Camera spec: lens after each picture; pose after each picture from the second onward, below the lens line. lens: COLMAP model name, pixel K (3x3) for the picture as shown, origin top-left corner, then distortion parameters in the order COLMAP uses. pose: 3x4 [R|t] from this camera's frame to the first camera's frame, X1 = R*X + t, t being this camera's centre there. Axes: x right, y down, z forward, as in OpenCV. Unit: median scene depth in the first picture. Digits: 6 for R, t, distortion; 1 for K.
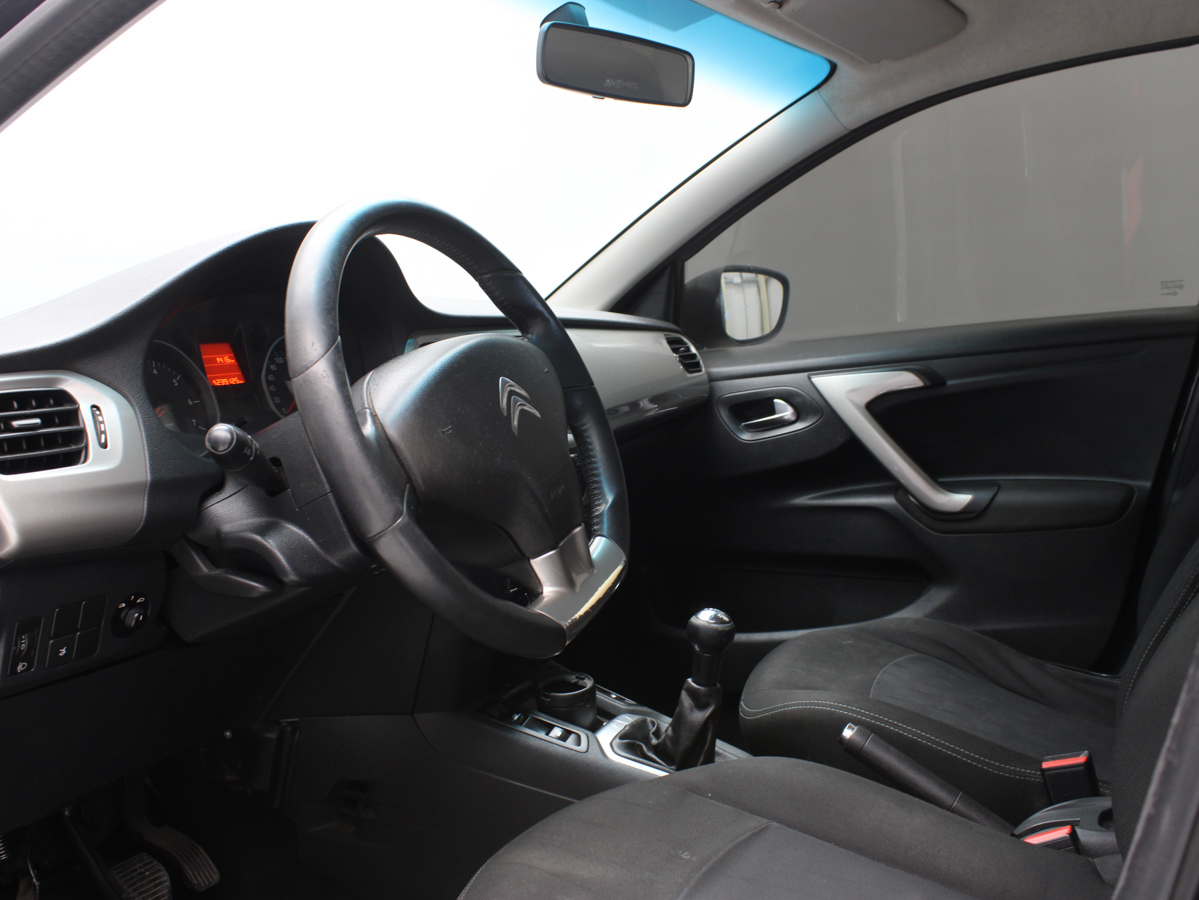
lens RADIAL K [[1225.1, 0, 599.5], [0, 1225.1, 450.0], [0, 0, 1]] dist [-0.170812, 0.149844]
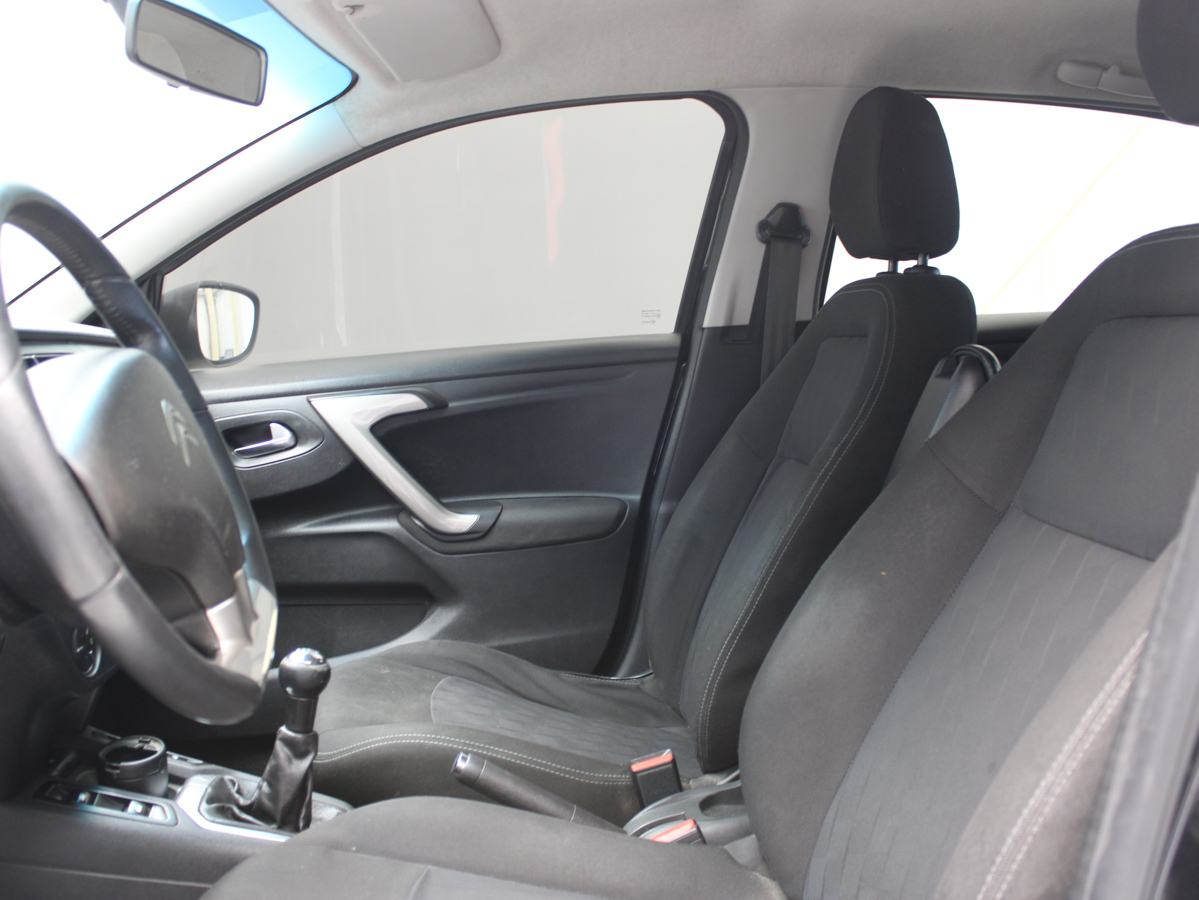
lens RADIAL K [[1225.1, 0, 599.5], [0, 1225.1, 450.0], [0, 0, 1]] dist [-0.170812, 0.149844]
pose [[0.847478, -0.020360, 0.530440, -0.160204], [0.030113, 0.999499, -0.009747, -0.004668], [-0.529976, 0.024234, 0.847667, 0.076549]]
